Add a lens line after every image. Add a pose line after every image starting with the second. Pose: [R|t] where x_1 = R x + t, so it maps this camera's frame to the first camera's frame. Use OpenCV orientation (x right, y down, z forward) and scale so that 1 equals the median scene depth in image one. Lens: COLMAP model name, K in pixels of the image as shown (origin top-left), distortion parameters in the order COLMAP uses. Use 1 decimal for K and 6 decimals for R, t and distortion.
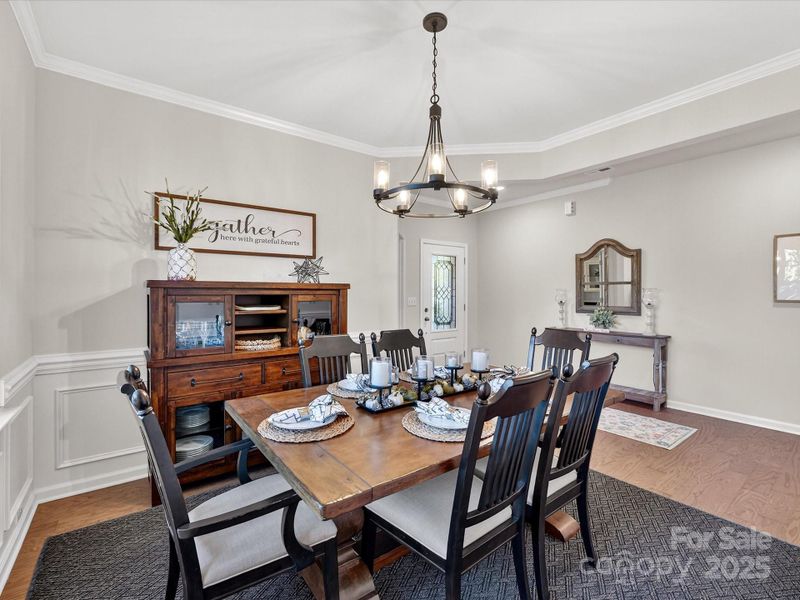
lens RADIAL K [[371.8, 0, 401.3], [0, 371.8, 295.1], [0, 0, 1]] dist [0.000575, -0.000258]
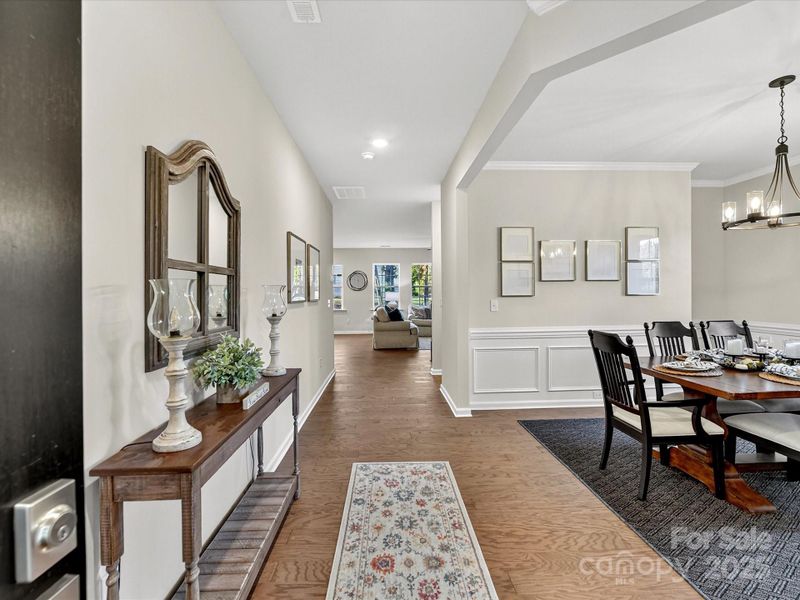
lens RADIAL K [[371.8, 0, 402.4], [0, 371.8, 297.4], [0, 0, 1]] dist [0.000575, -0.000258]
pose [[-0.831007, 0.002752, 0.556255, 0.272746], [0.009962, 0.999901, 0.009936, -0.001175], [-0.556172, 0.013798, -0.830952, 1.640993]]
